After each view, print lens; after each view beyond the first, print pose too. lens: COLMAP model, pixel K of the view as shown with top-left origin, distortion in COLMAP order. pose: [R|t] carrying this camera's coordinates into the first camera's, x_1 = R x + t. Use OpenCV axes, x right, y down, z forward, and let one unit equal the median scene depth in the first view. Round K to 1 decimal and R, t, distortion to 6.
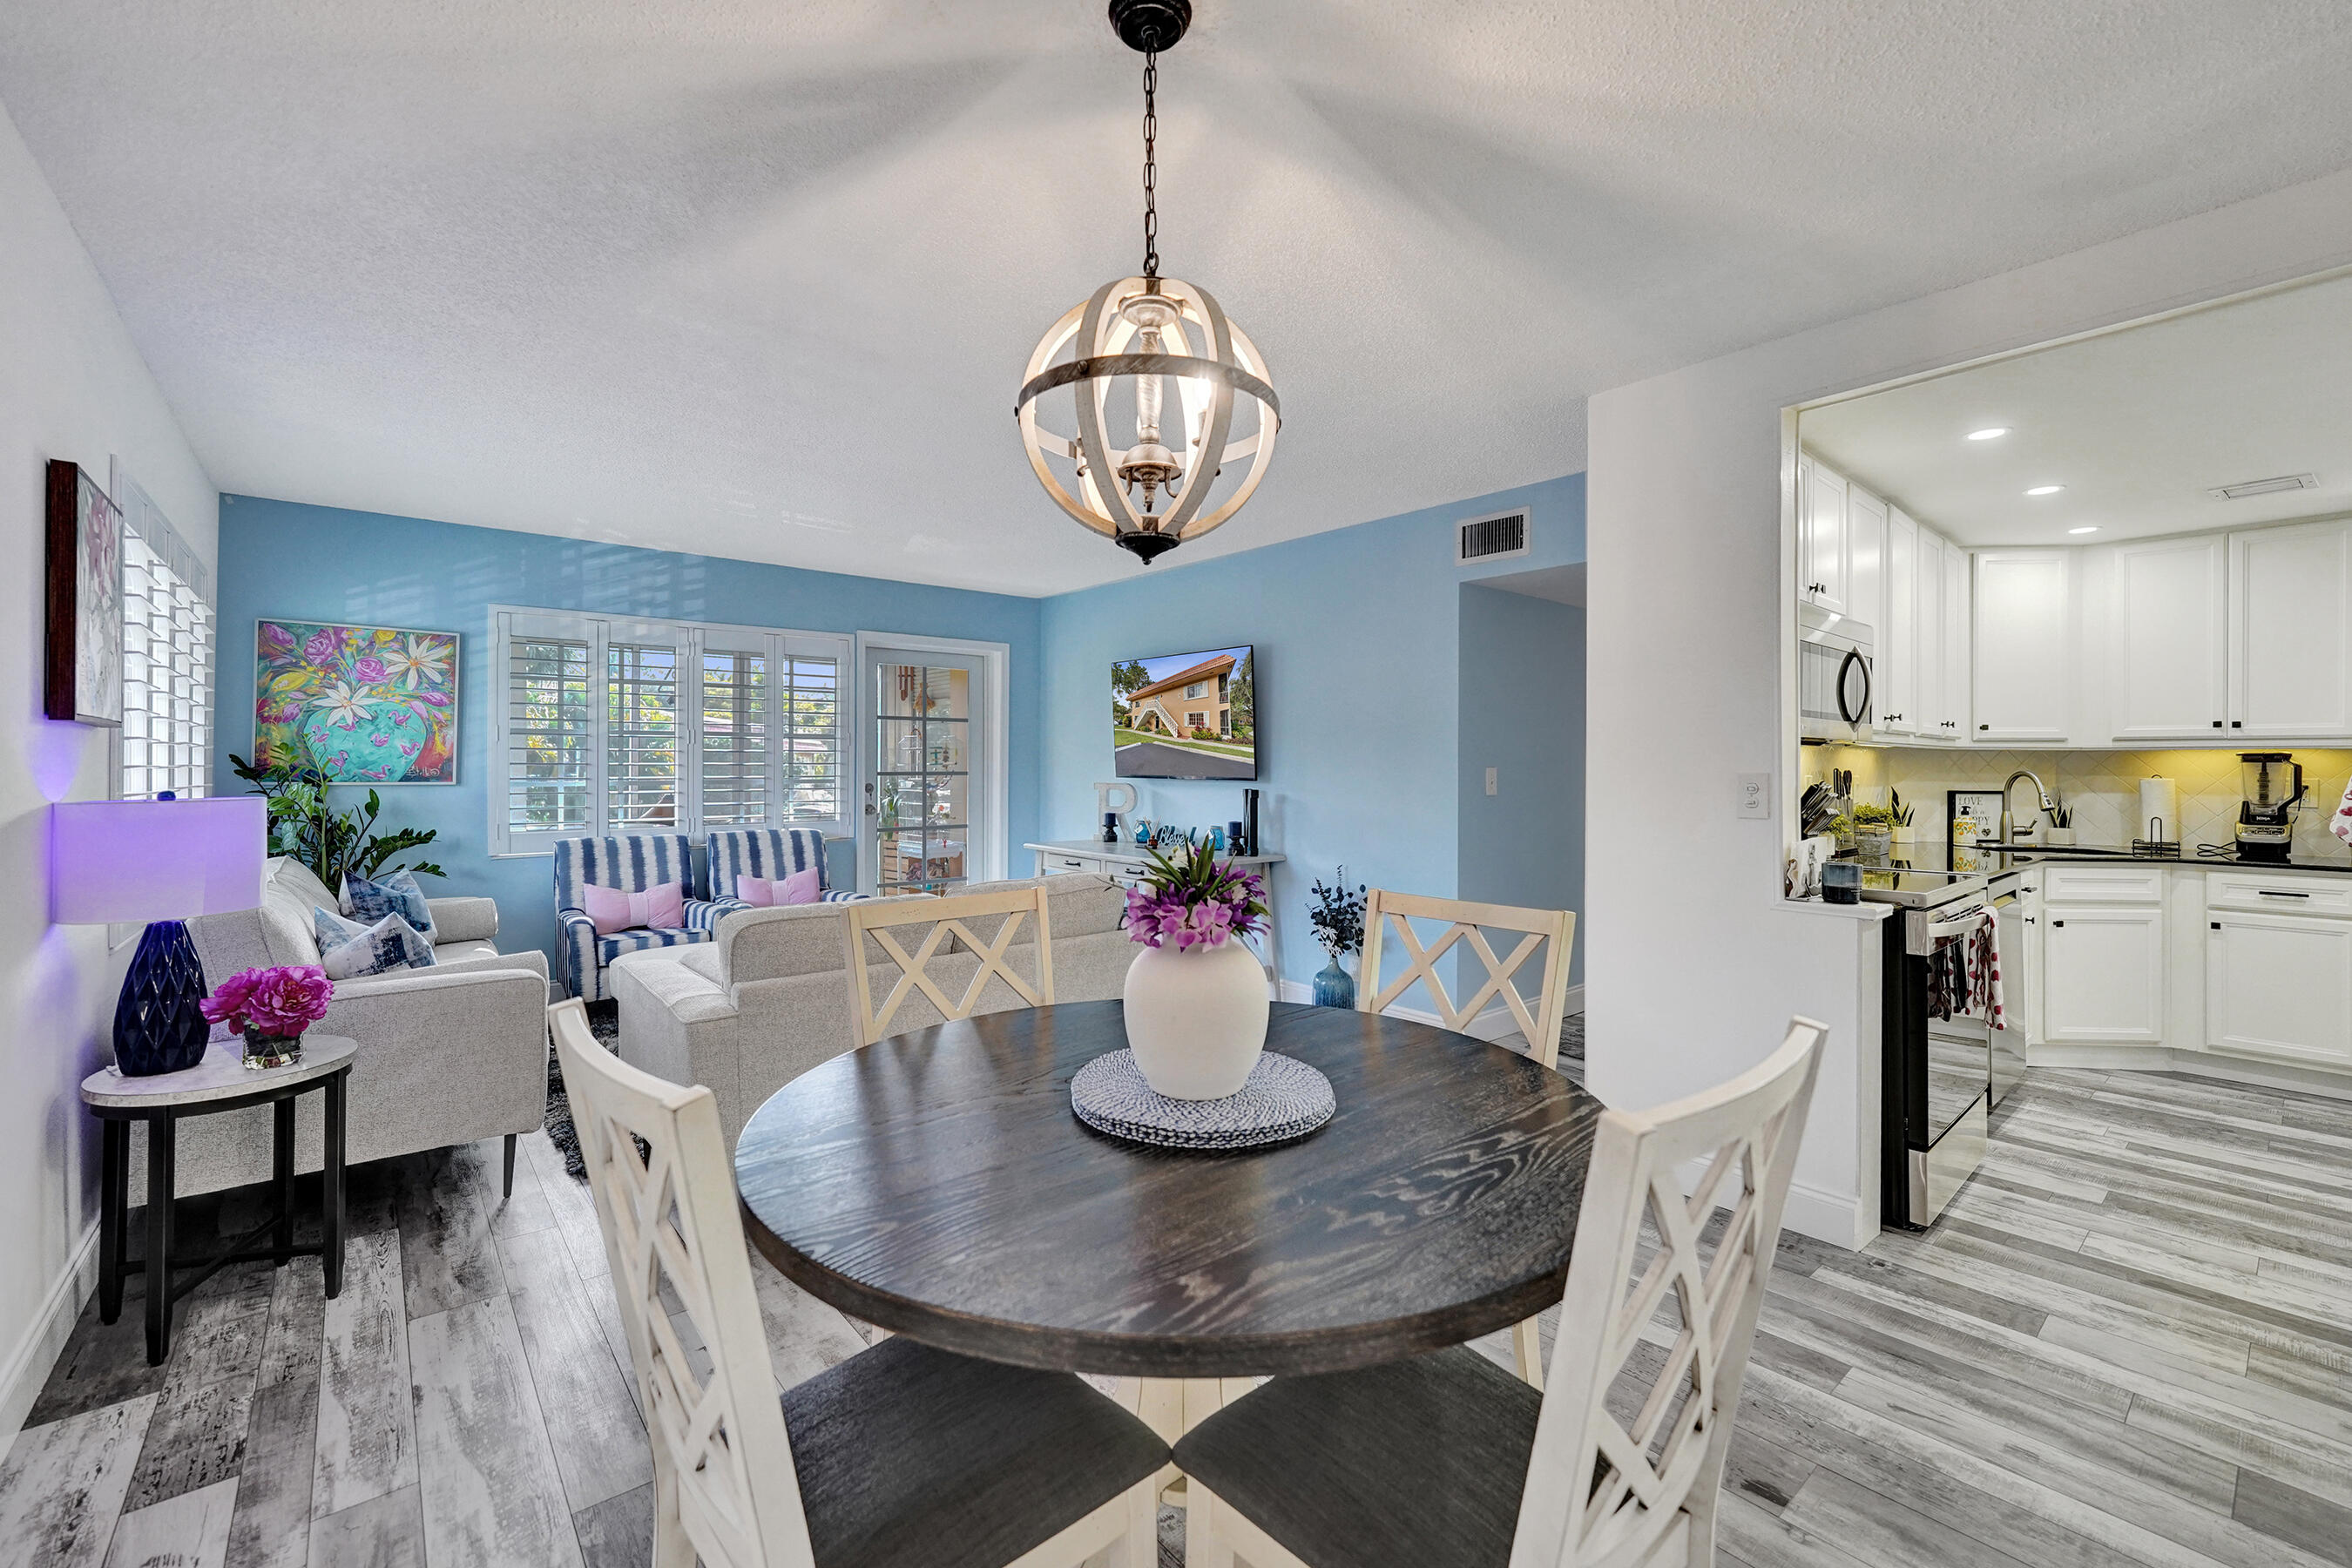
lens RADIAL K [[975.2, 0, 1191.6], [0, 975.2, 758.9], [0, 0, 1]] dist [-0.013256, 0.000850]
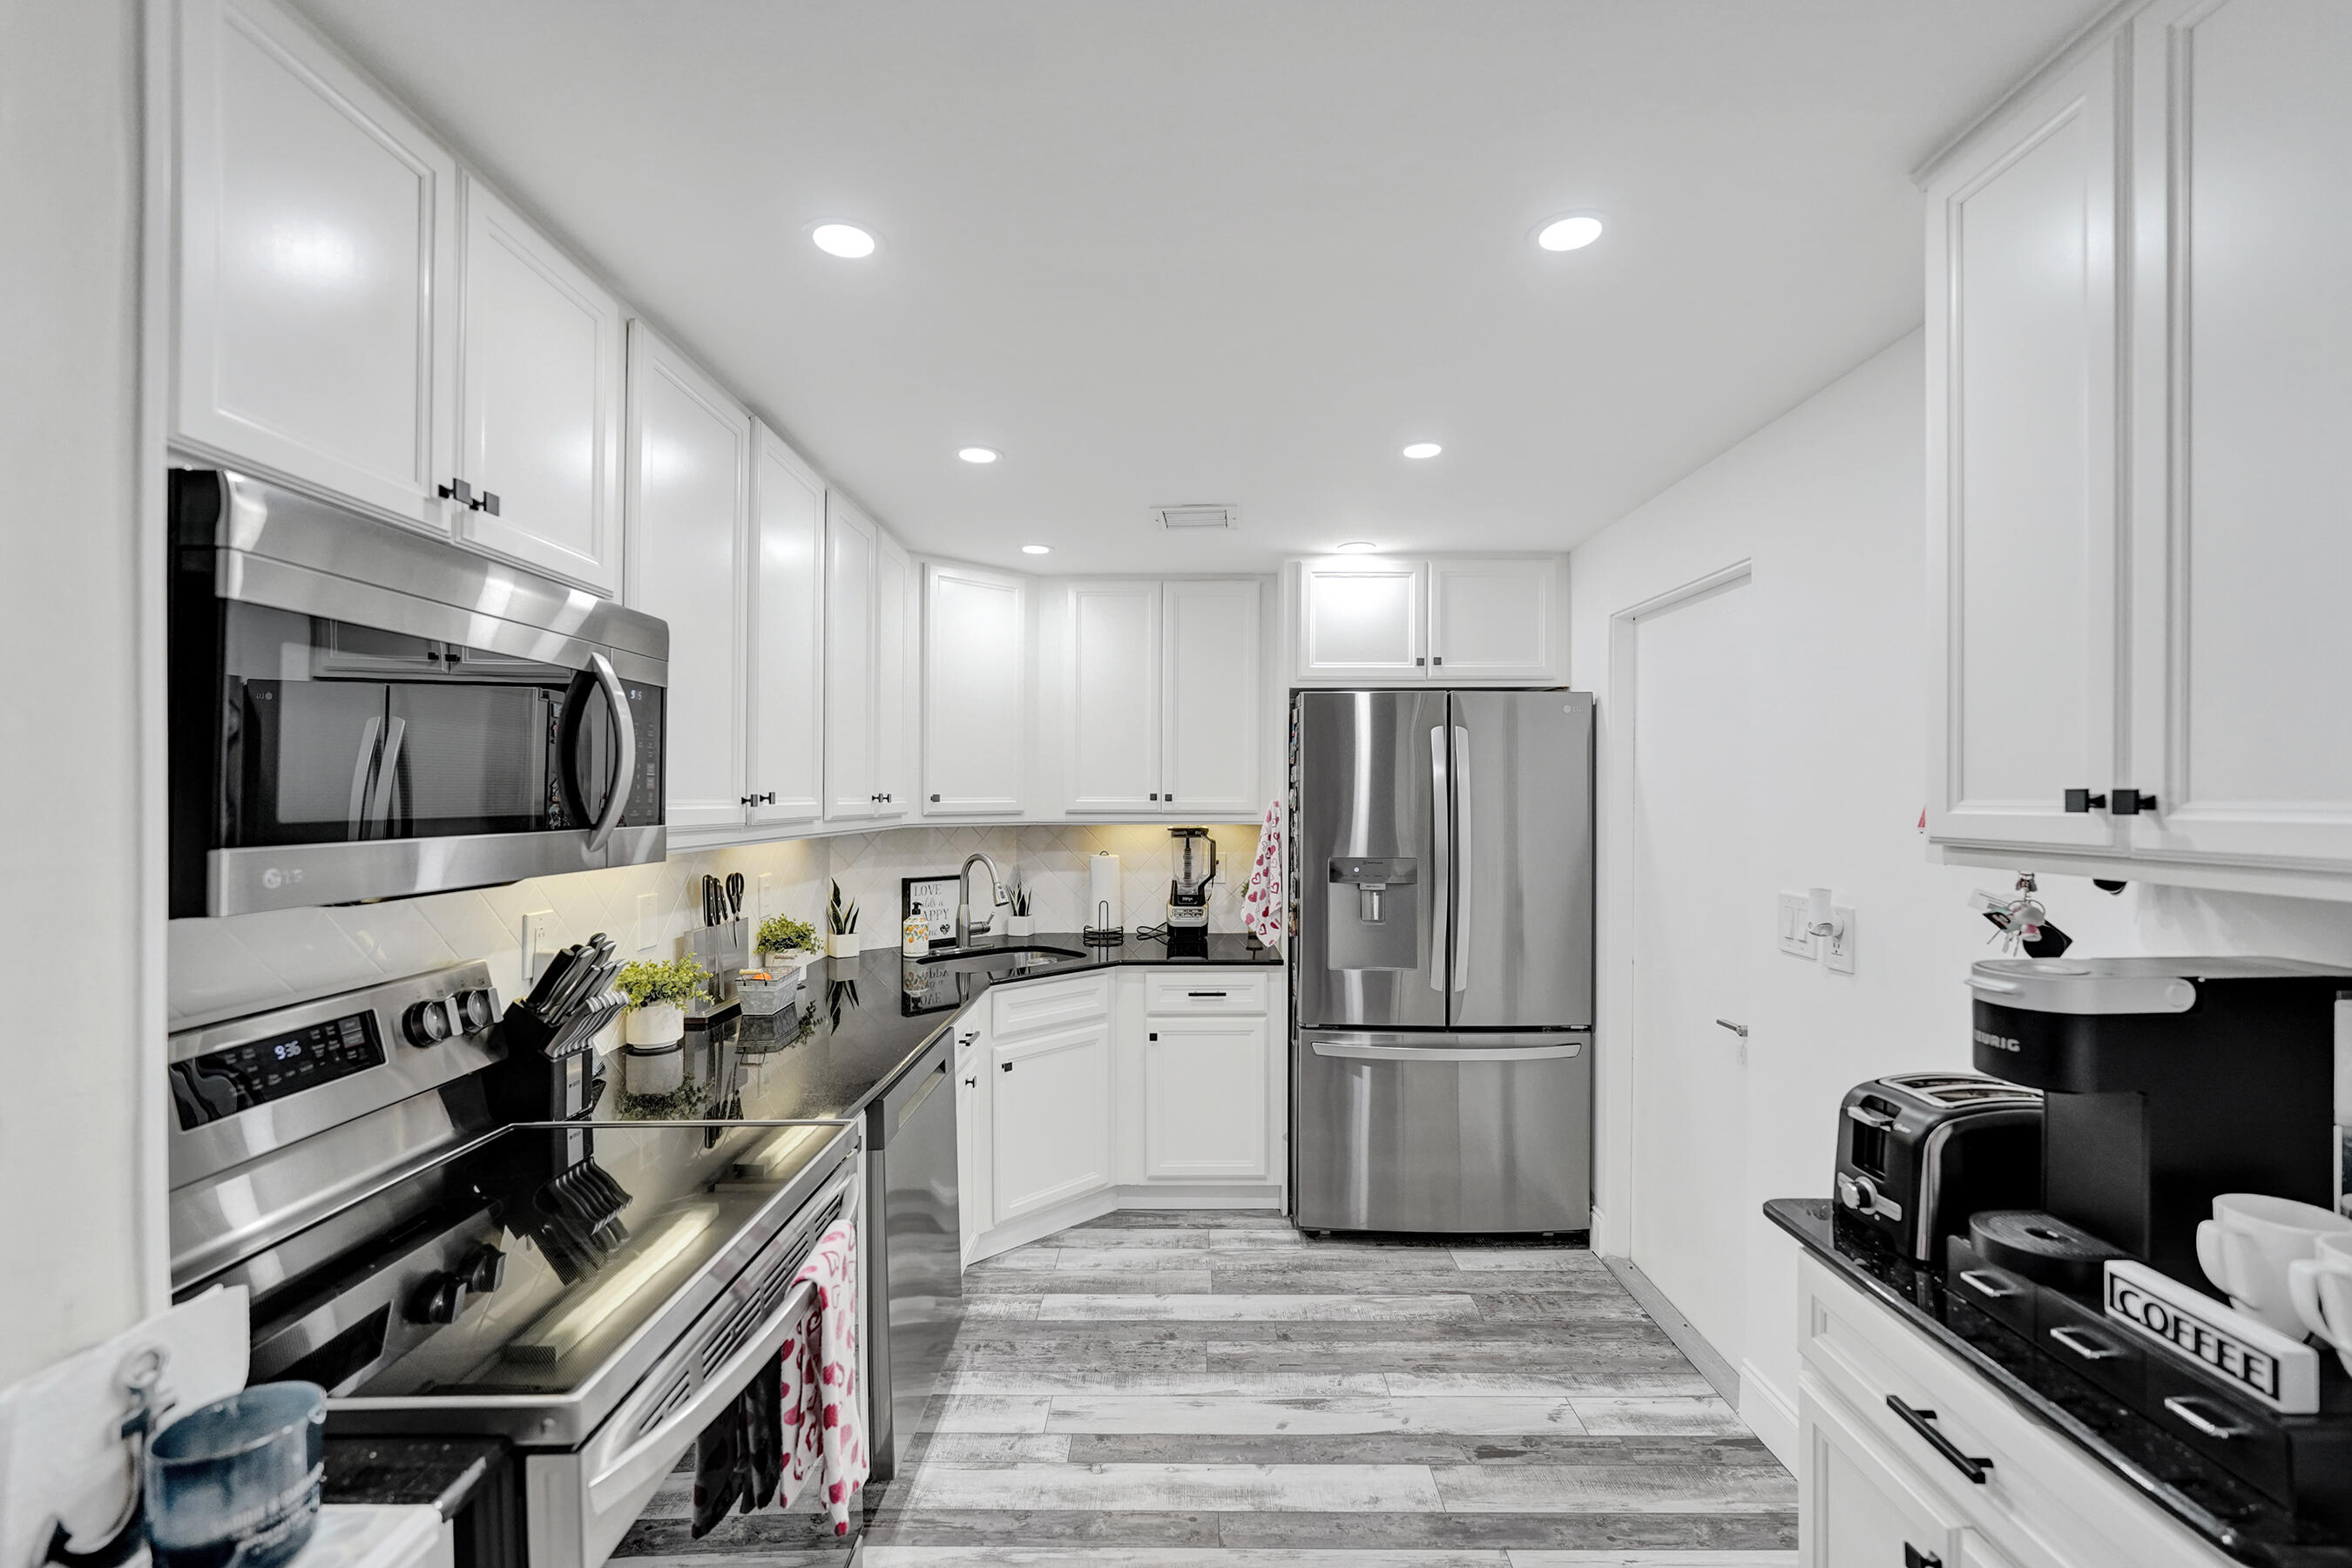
lens RADIAL K [[975.2, 0, 1180.0], [0, 975.2, 794.0], [0, 0, 1]] dist [-0.013256, 0.000850]
pose [[0.653273, -0.003699, 0.757114, 0.404243], [-0.000295, 0.999987, 0.005140, -0.043056], [-0.757122, -0.003581, 0.653263, 0.395697]]
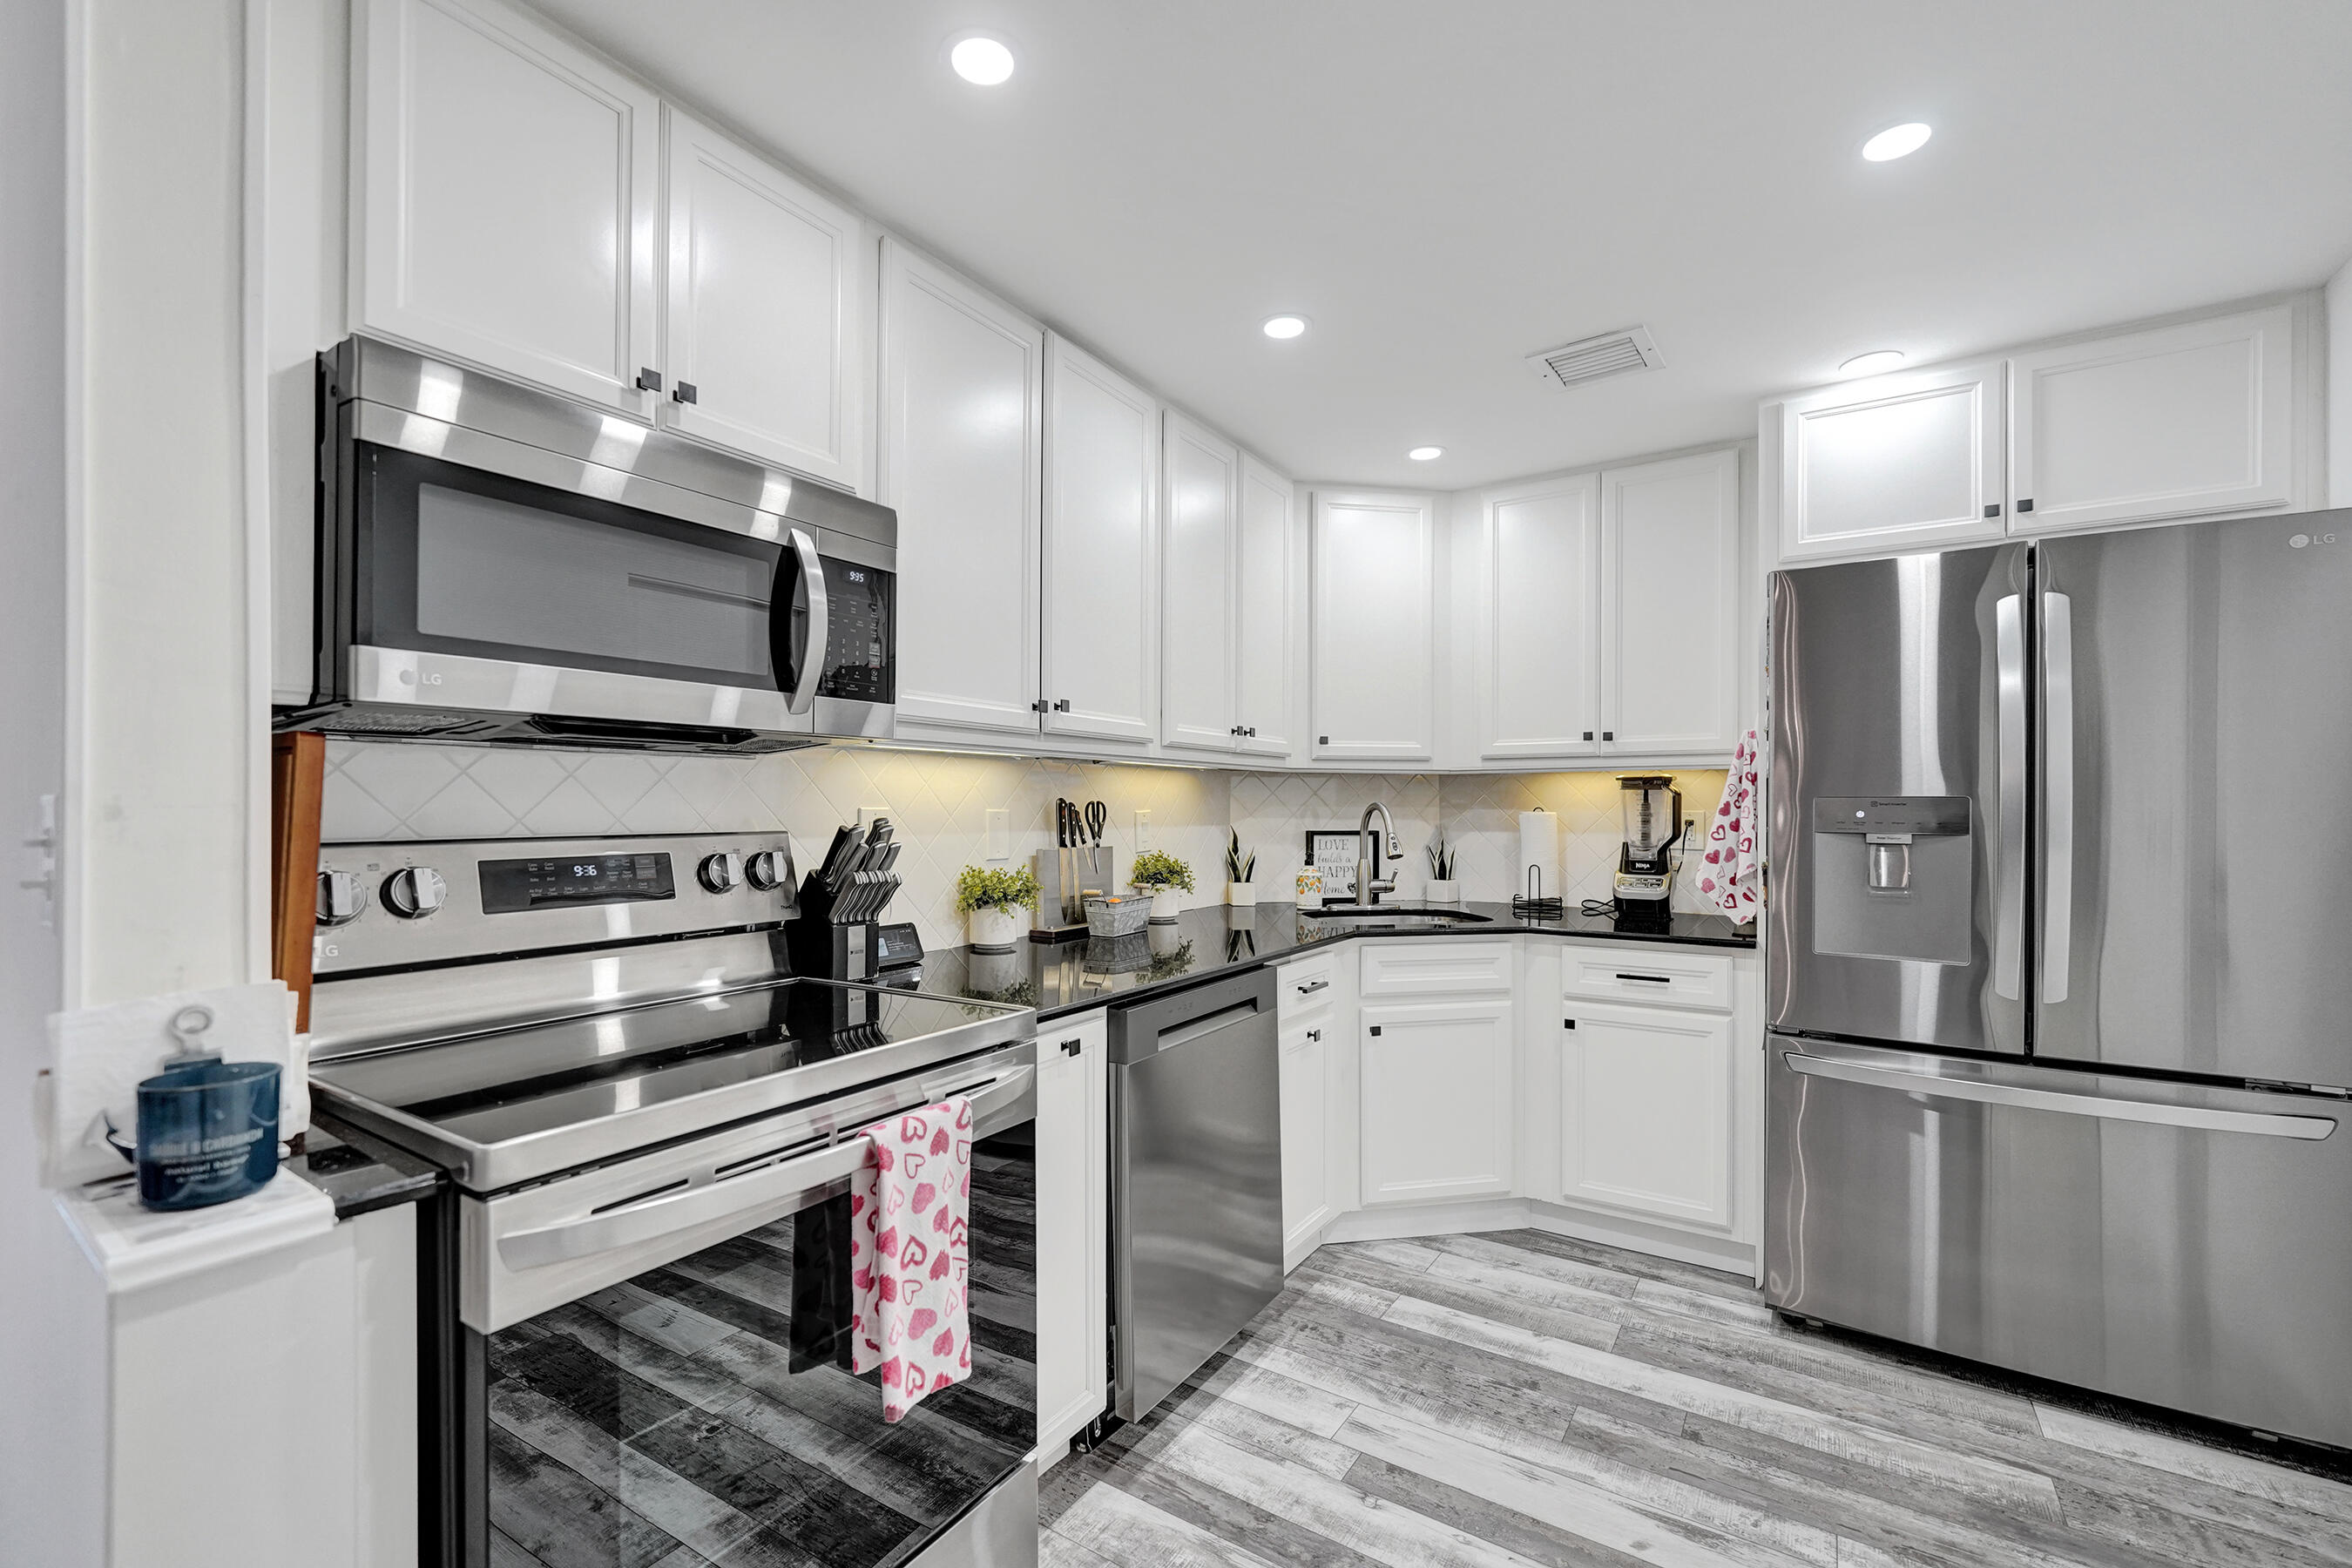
lens RADIAL K [[975.2, 0, 1169.9], [0, 975.2, 801.5], [0, 0, 1]] dist [-0.013256, 0.000850]
pose [[0.961777, -0.002149, 0.273826, 0.562551], [0.001829, 0.999997, 0.001421, 0.011388], [-0.273828, -0.000866, 0.961778, 0.382459]]
